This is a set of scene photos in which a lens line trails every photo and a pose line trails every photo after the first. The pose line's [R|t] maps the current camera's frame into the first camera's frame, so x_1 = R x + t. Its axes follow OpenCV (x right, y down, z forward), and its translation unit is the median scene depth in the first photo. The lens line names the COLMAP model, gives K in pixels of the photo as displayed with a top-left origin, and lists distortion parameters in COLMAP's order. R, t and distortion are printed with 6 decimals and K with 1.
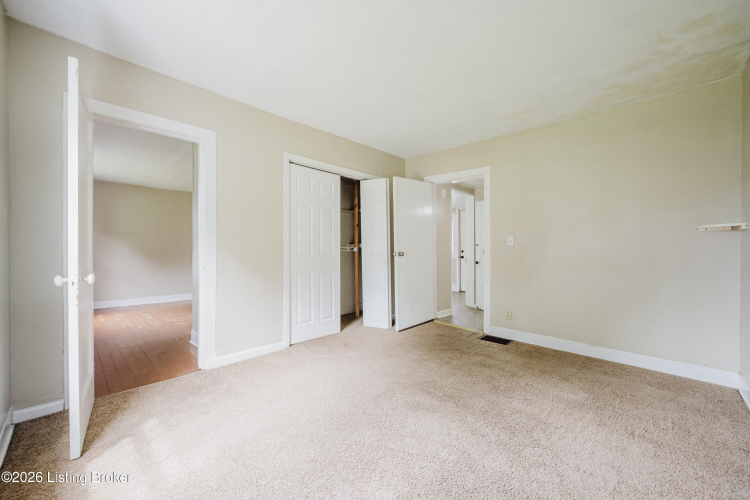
lens RADIAL K [[297.0, 0, 372.8], [0, 297.0, 251.8], [0, 0, 1]] dist [0.006702, -0.000162]
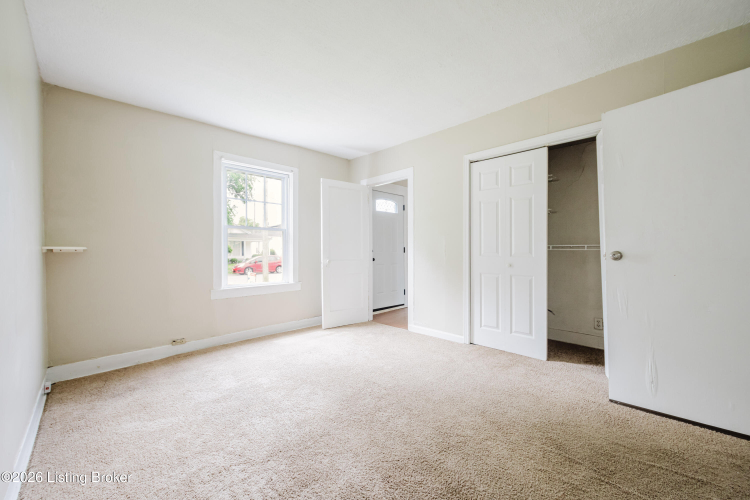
lens RADIAL K [[297.0, 0, 379.0], [0, 297.0, 251.6], [0, 0, 1]] dist [0.006702, -0.000162]
pose [[-0.033664, 0.004790, -0.999422, 0.670839], [-0.002508, 0.999985, 0.004877, -0.001615], [0.999430, 0.002671, -0.033652, 0.651260]]
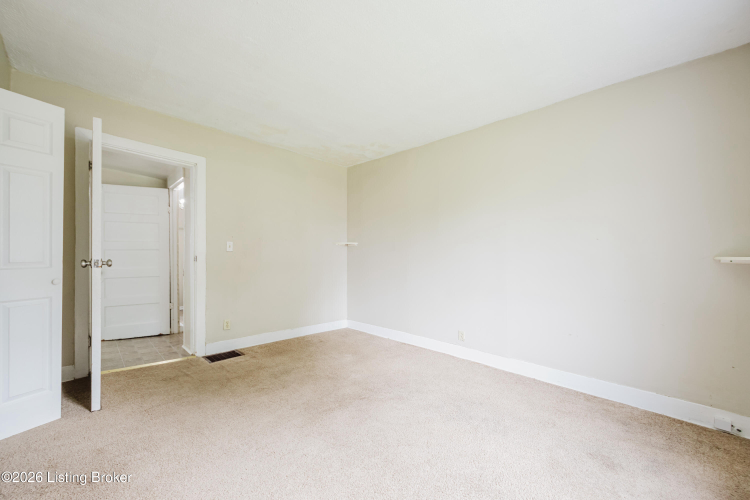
lens RADIAL K [[297.0, 0, 371.4], [0, 297.0, 251.3], [0, 0, 1]] dist [0.006702, -0.000162]
pose [[0.015309, 0.013079, 0.999797, -0.480480], [-0.000826, 0.999914, -0.013067, -0.008301], [-0.999882, -0.000625, 0.015318, 0.542683]]
